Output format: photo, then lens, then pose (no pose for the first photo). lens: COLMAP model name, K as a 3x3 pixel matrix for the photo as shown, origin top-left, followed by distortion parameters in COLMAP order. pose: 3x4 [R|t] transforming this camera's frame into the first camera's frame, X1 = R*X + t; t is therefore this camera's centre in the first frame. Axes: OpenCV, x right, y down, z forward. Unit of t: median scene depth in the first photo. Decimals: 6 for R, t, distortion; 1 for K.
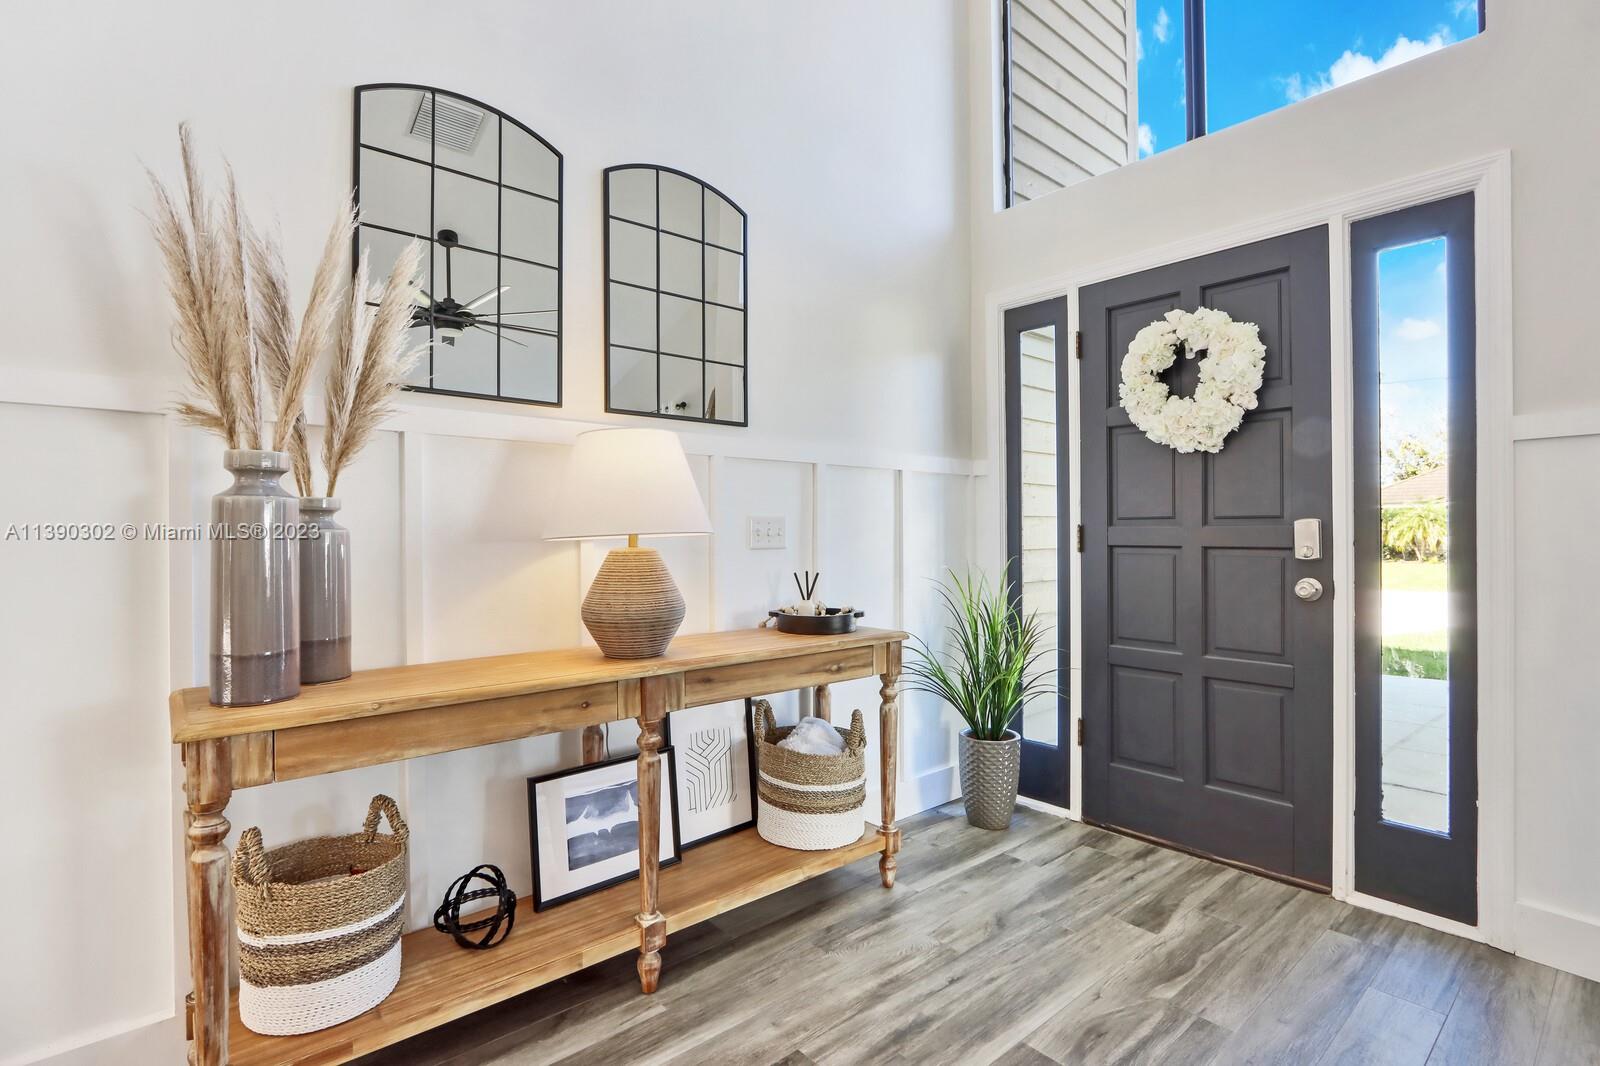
lens RADIAL K [[774.7, 0, 843.4], [0, 774.7, 528.6], [0, 0, 1]] dist [-0.018313, 0.001804]
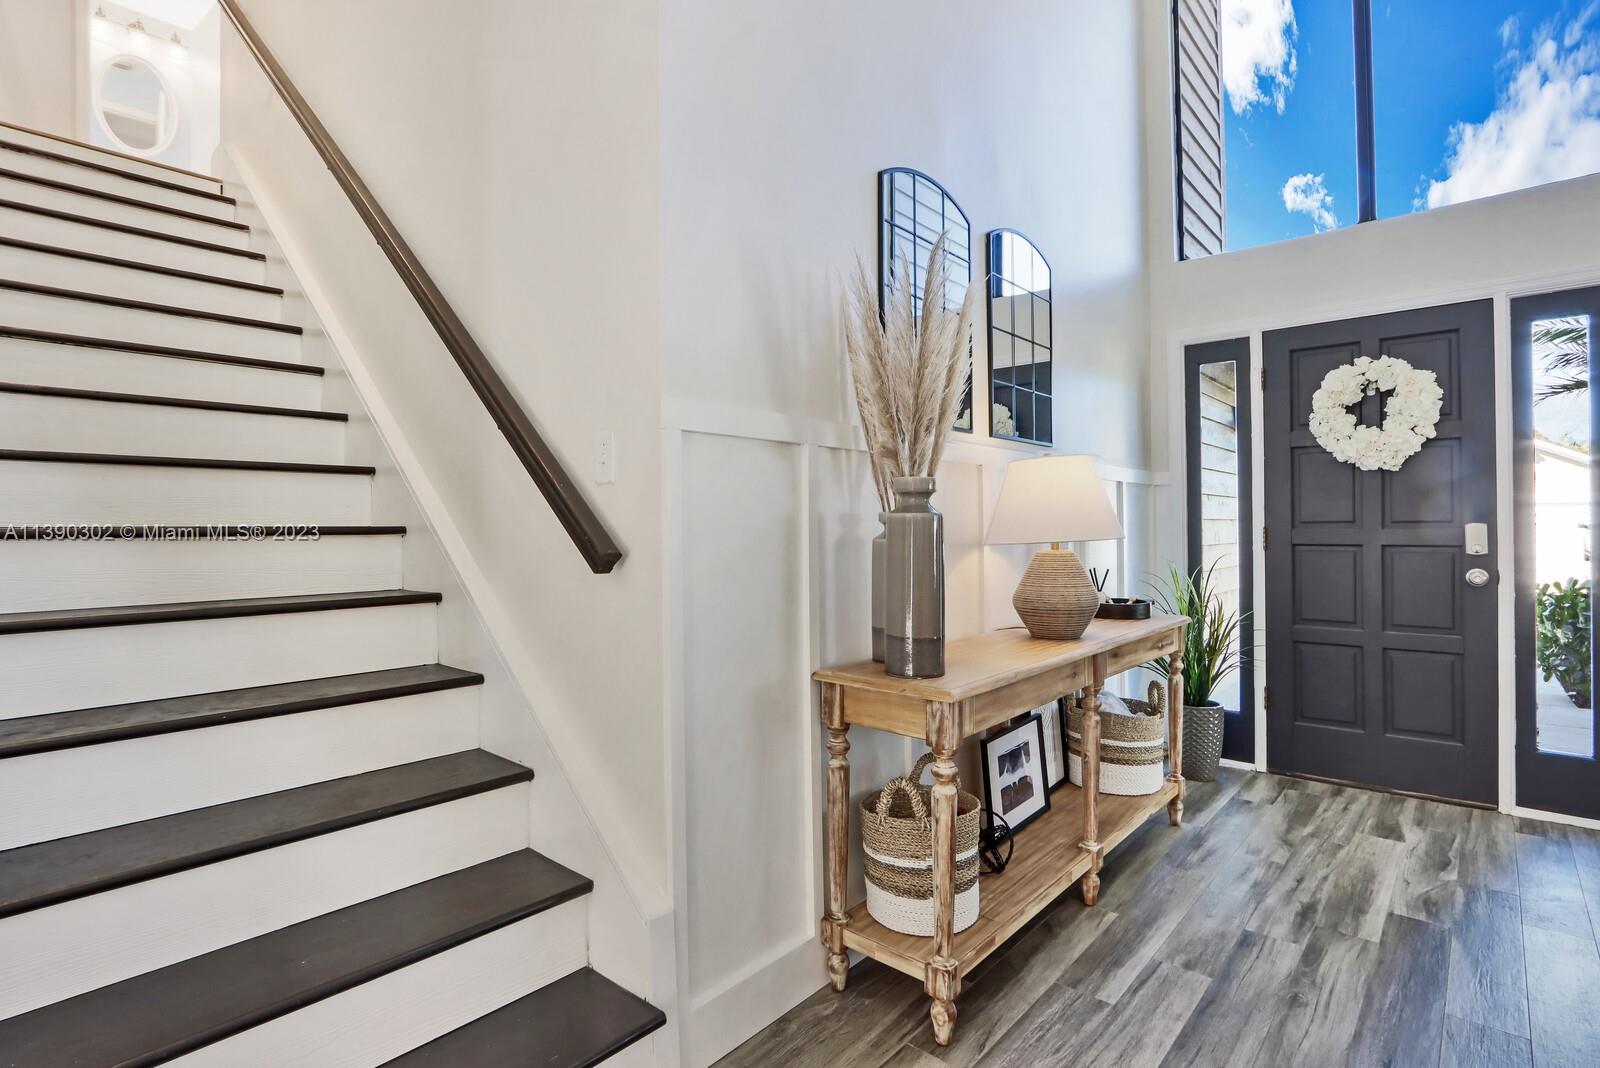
lens RADIAL K [[774.7, 0, 883.8], [0, 774.7, 525.8], [0, 0, 1]] dist [-0.018313, 0.001804]
pose [[0.990728, -0.003659, 0.135809, -0.553280], [0.003831, 0.999992, -0.001003, -0.010646], [-0.135805, 0.001514, 0.990734, -0.145668]]
